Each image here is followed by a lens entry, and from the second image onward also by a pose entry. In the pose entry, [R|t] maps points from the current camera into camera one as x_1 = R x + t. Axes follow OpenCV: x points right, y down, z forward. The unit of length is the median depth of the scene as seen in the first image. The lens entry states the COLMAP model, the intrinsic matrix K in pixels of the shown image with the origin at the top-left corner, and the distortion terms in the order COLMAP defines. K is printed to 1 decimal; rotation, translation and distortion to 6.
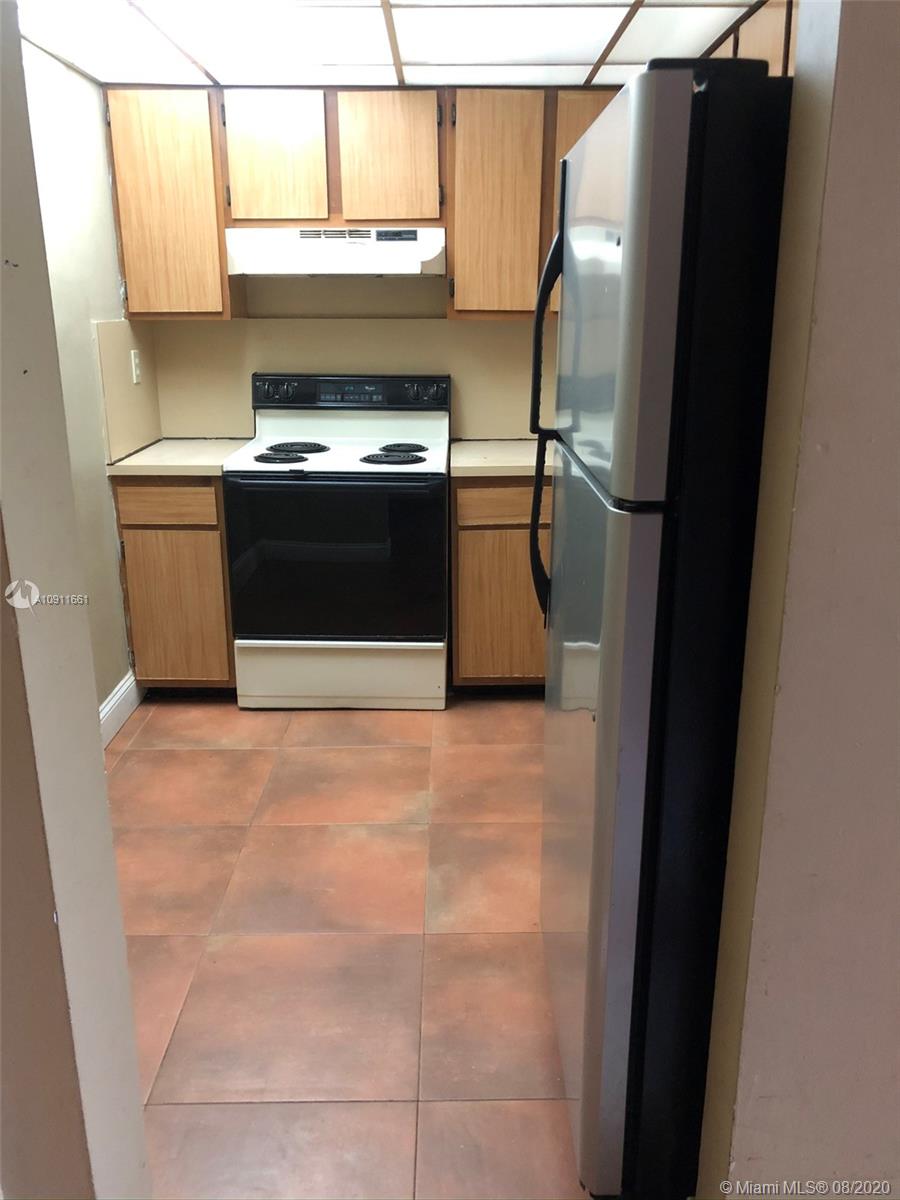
lens RADIAL K [[985.4, 0, 460.1], [0, 985.4, 600.2], [0, 0, 1]] dist [0.034281, -0.035499]
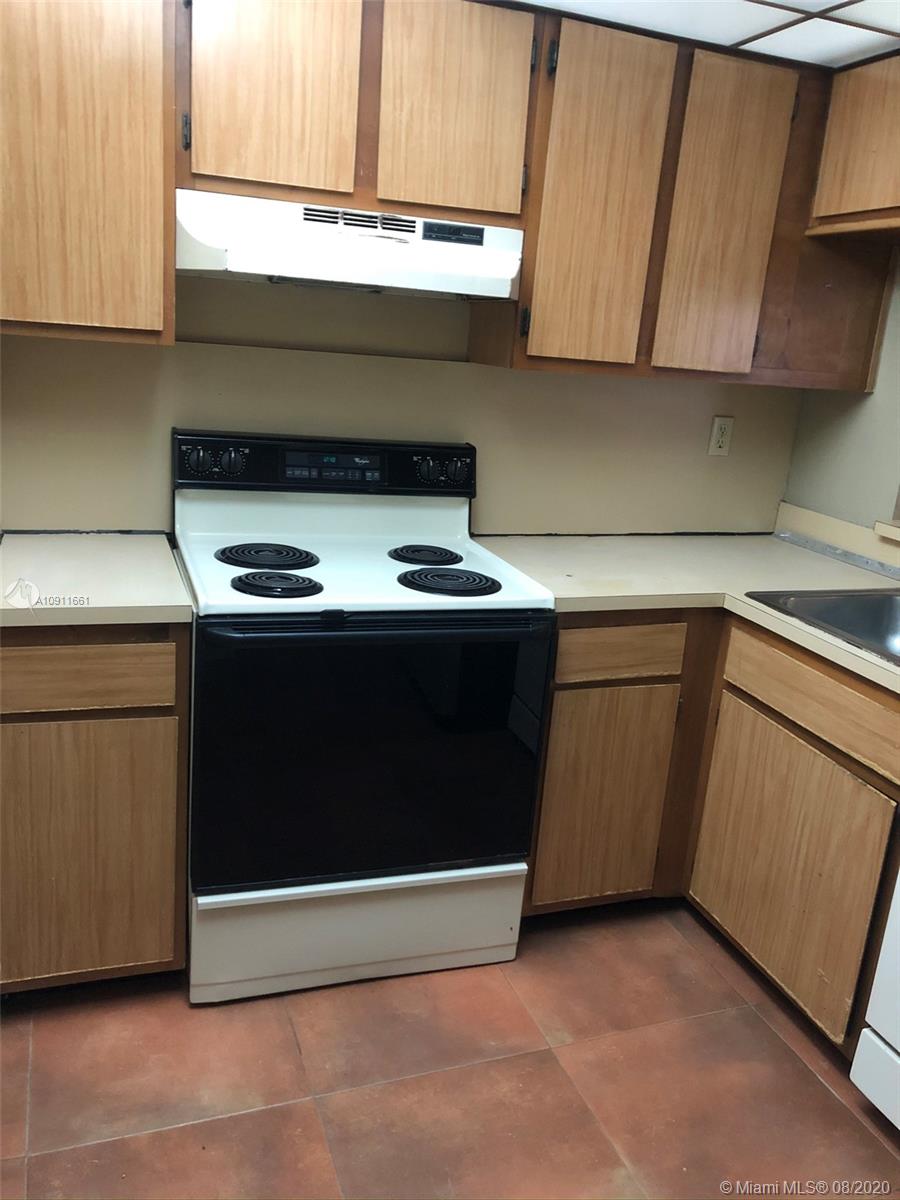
lens RADIAL K [[985.4, 0, 457.2], [0, 985.4, 602.5], [0, 0, 1]] dist [0.034281, -0.035499]
pose [[0.938088, -0.017607, 0.345951, -0.286348], [0.021843, 0.999727, -0.008350, -0.126277], [-0.345709, 0.015390, 0.938216, 0.406290]]
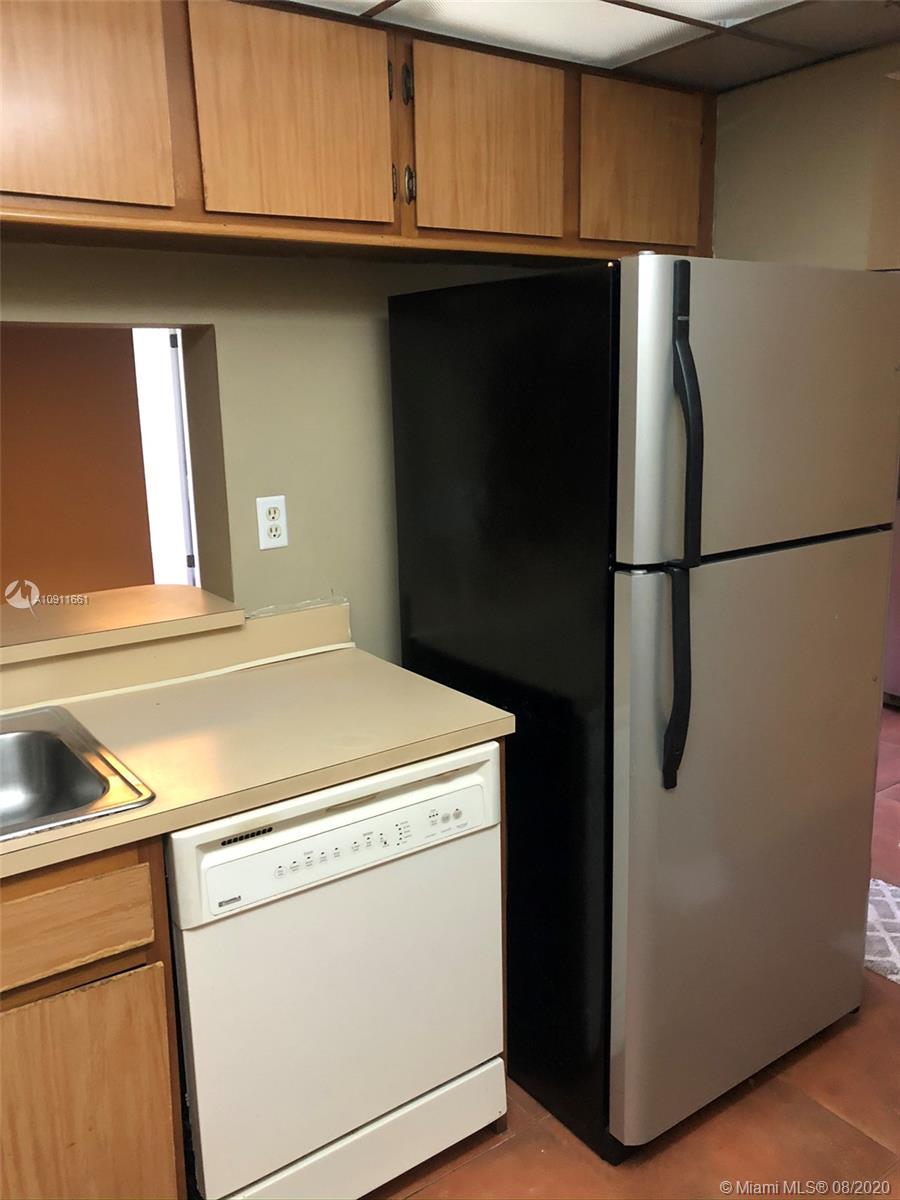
lens RADIAL K [[985.4, 0, 471.0], [0, 985.4, 603.0], [0, 0, 1]] dist [0.034281, -0.035499]
pose [[-0.568211, -0.176410, 0.803751, -0.273389], [0.259464, 0.888516, 0.378442, -0.280899], [-0.780906, 0.423579, -0.459092, 0.851689]]
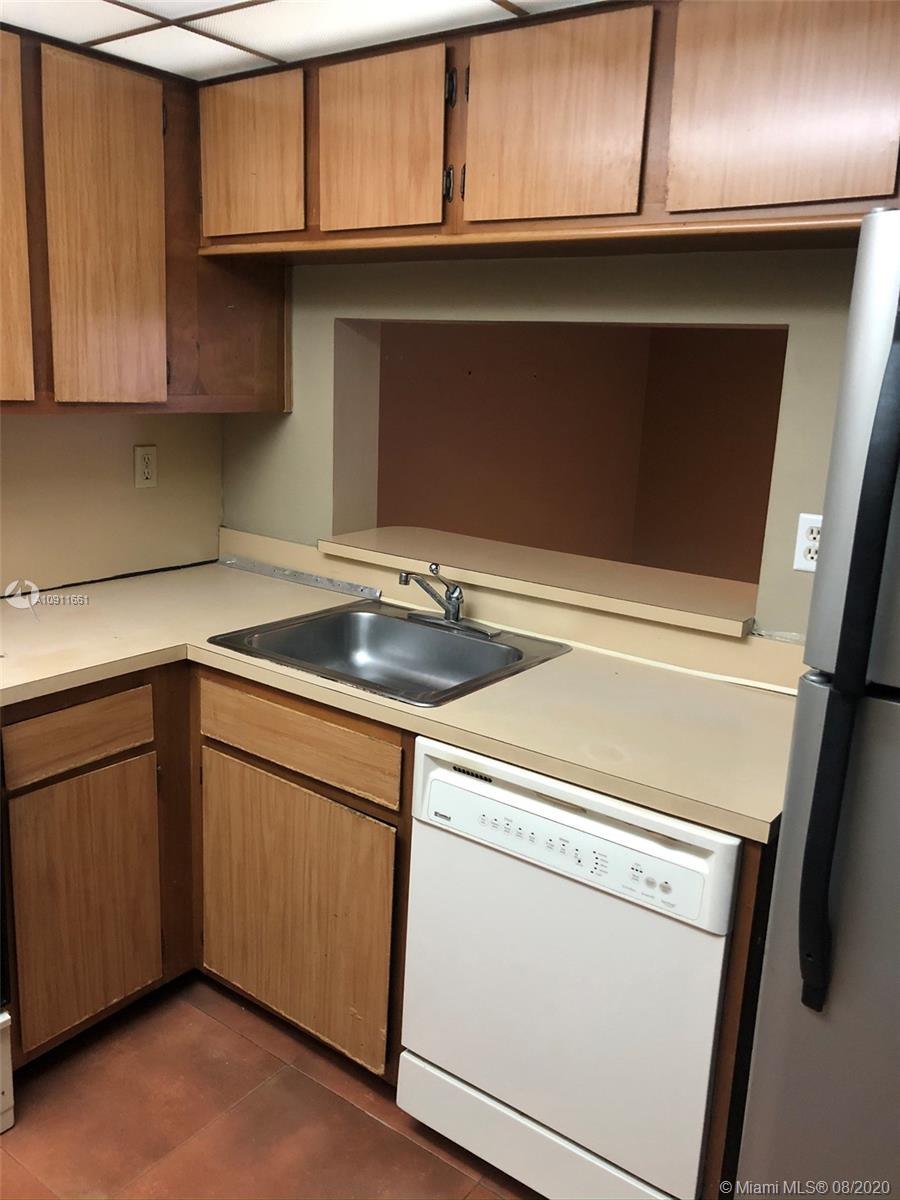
lens RADIAL K [[985.4, 0, 446.1], [0, 985.4, 596.0], [0, 0, 1]] dist [0.034281, -0.035499]
pose [[0.609314, -0.155864, 0.777459, -0.260363], [0.190945, 0.980479, 0.046917, -0.160437], [-0.769595, 0.119865, 0.627181, 0.456347]]
